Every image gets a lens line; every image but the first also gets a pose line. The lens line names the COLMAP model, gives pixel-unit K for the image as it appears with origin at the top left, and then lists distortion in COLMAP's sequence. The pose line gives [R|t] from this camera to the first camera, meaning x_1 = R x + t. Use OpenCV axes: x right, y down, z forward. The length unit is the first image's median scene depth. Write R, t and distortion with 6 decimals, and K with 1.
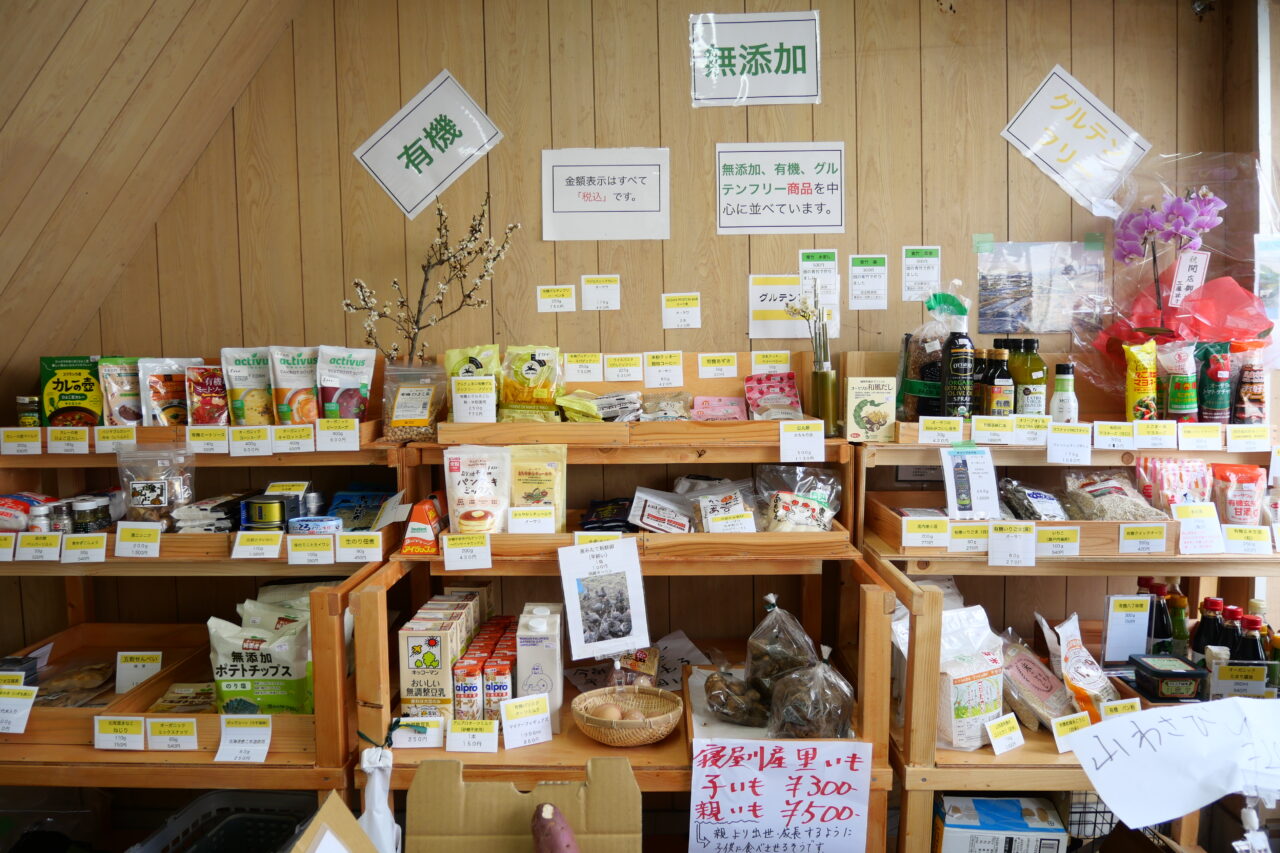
lens RADIAL K [[940.6, 0, 640.0], [0, 940.6, 426.5], [0, 0, 1]] dist [-0.073298, 0.034056]
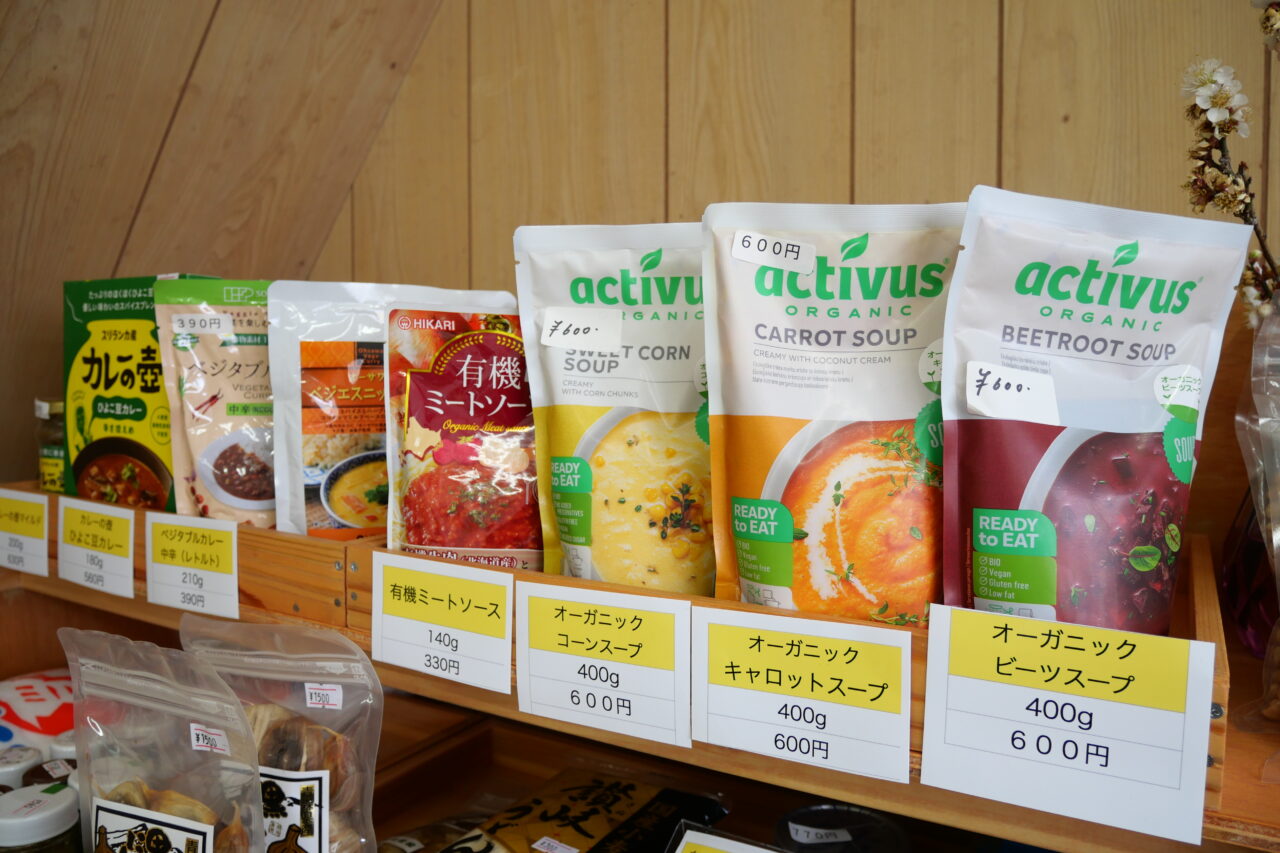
lens RADIAL K [[940.6, 0, 640.0], [0, 940.6, 426.5], [0, 0, 1]] dist [-0.073298, 0.034056]
pose [[0.867971, 0.055876, -0.493461, -0.308449], [-0.056108, 0.998322, 0.014352, -0.040395], [0.493434, 0.015230, 0.869650, 0.815965]]
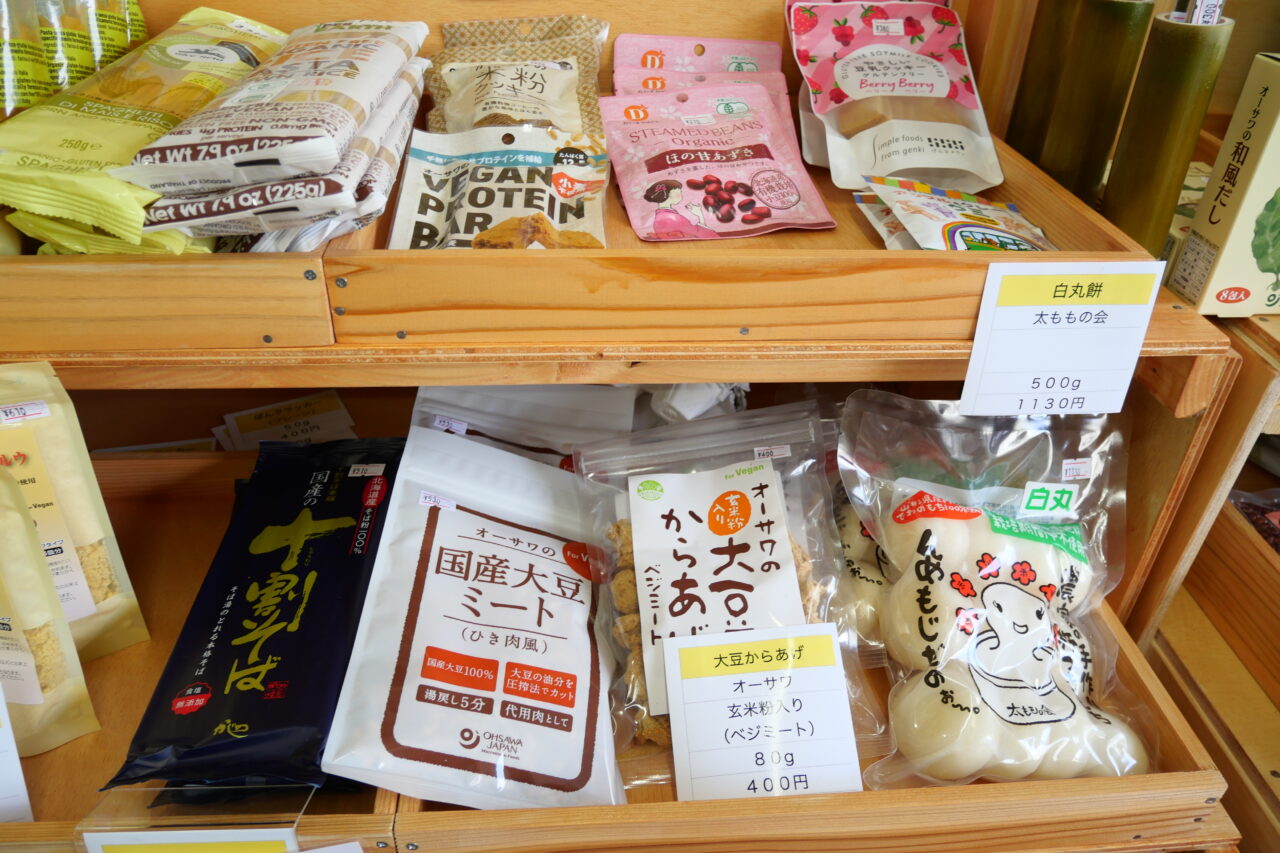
lens RADIAL K [[940.6, 0, 640.0], [0, 940.6, 426.5], [0, 0, 1]] dist [-0.073298, 0.034056]
pose [[0.994728, -0.014001, 0.101591, 0.038918], [-0.038125, 0.869141, 0.493092, -0.078857], [-0.095201, -0.494366, 0.864025, 0.781667]]
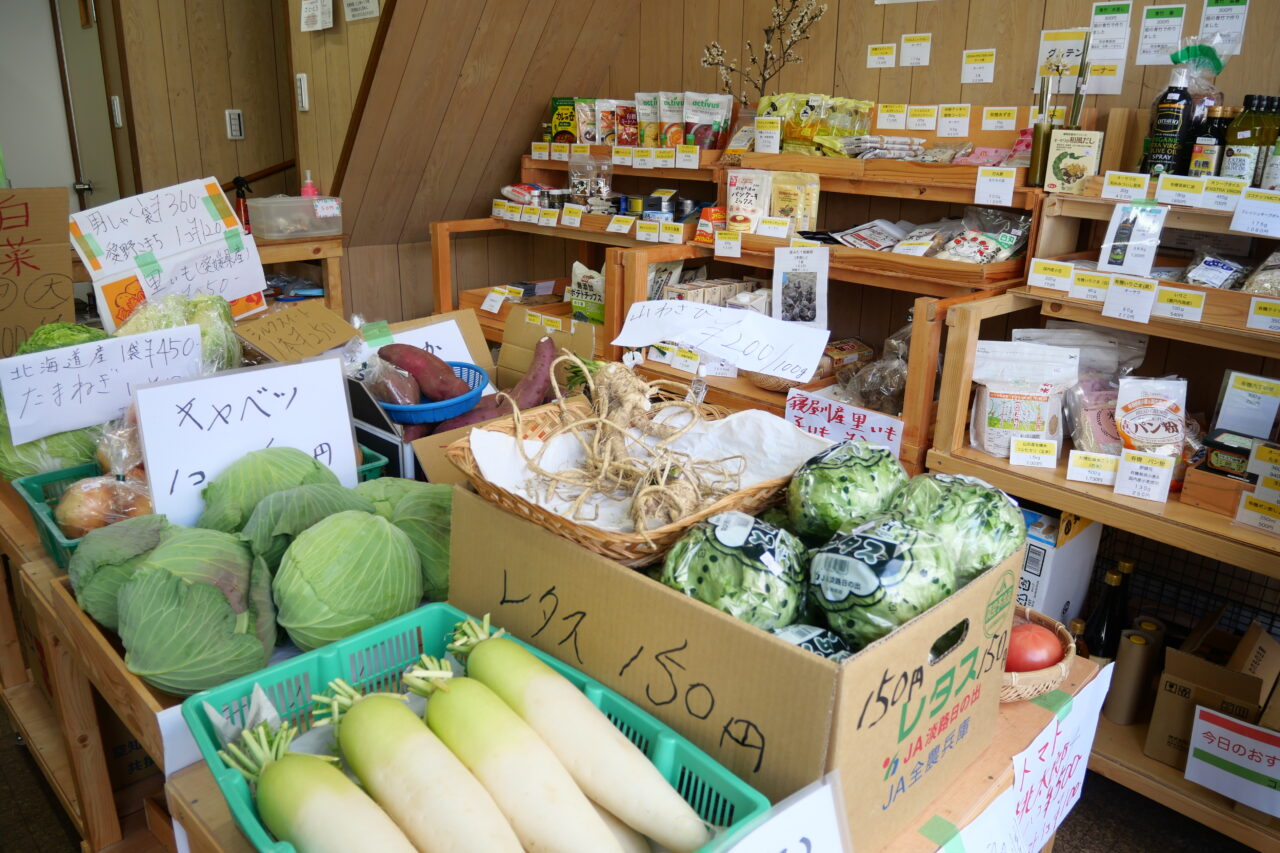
lens RADIAL K [[940.6, 0, 640.0], [0, 940.6, 426.5], [0, 0, 1]] dist [-0.073298, 0.034056]
pose [[0.712082, 0.241564, -0.659232, 0.661831], [-0.081588, 0.961057, 0.264033, 0.033444], [0.697340, -0.134228, 0.704059, -0.111177]]
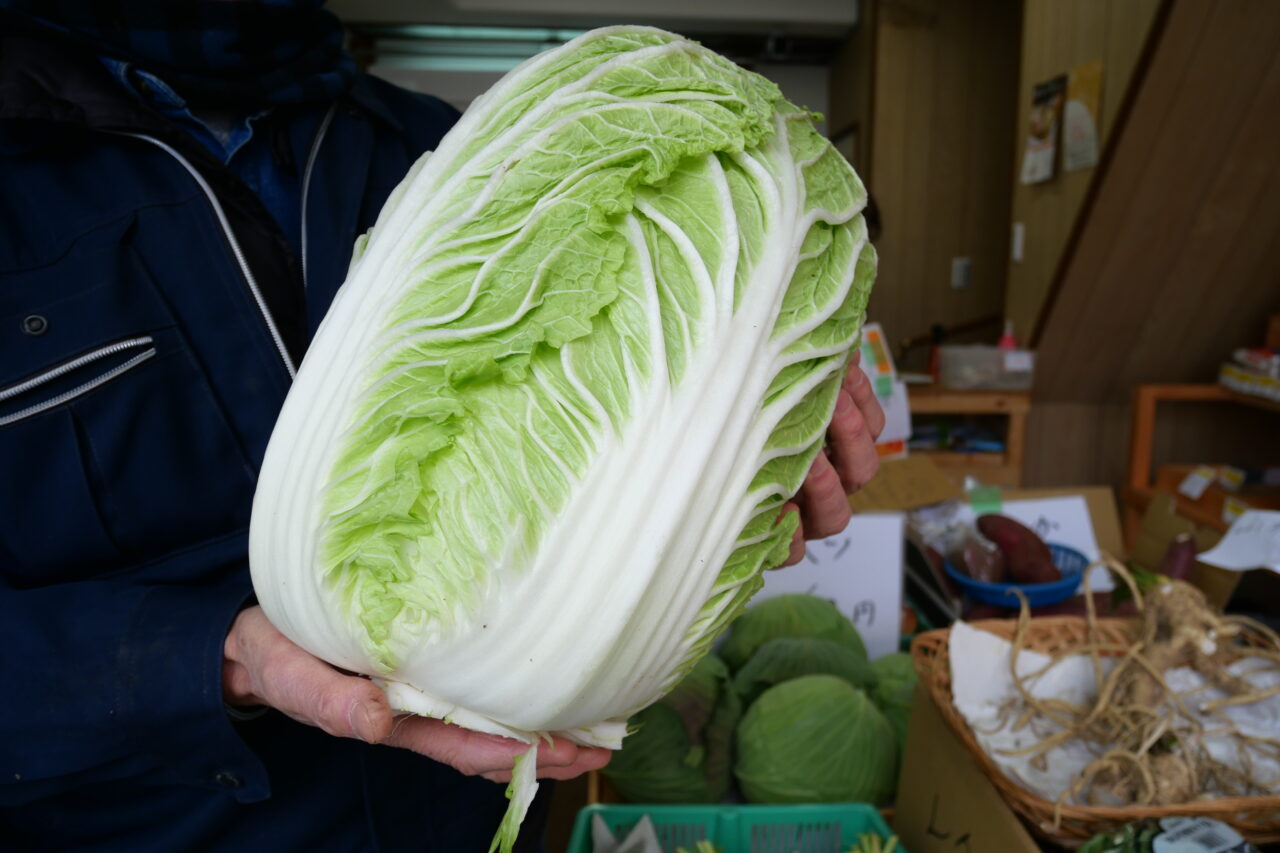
lens RADIAL K [[971.3, 0, 640.0], [0, 971.3, 426.5], [0, 0, 1]] dist [-0.004507, -0.002920]
pose [[0.044970, 0.179771, -0.982680, 0.690263], [-0.088787, 0.980502, 0.175310, 0.019187], [0.995035, 0.079365, 0.060055, -0.014215]]
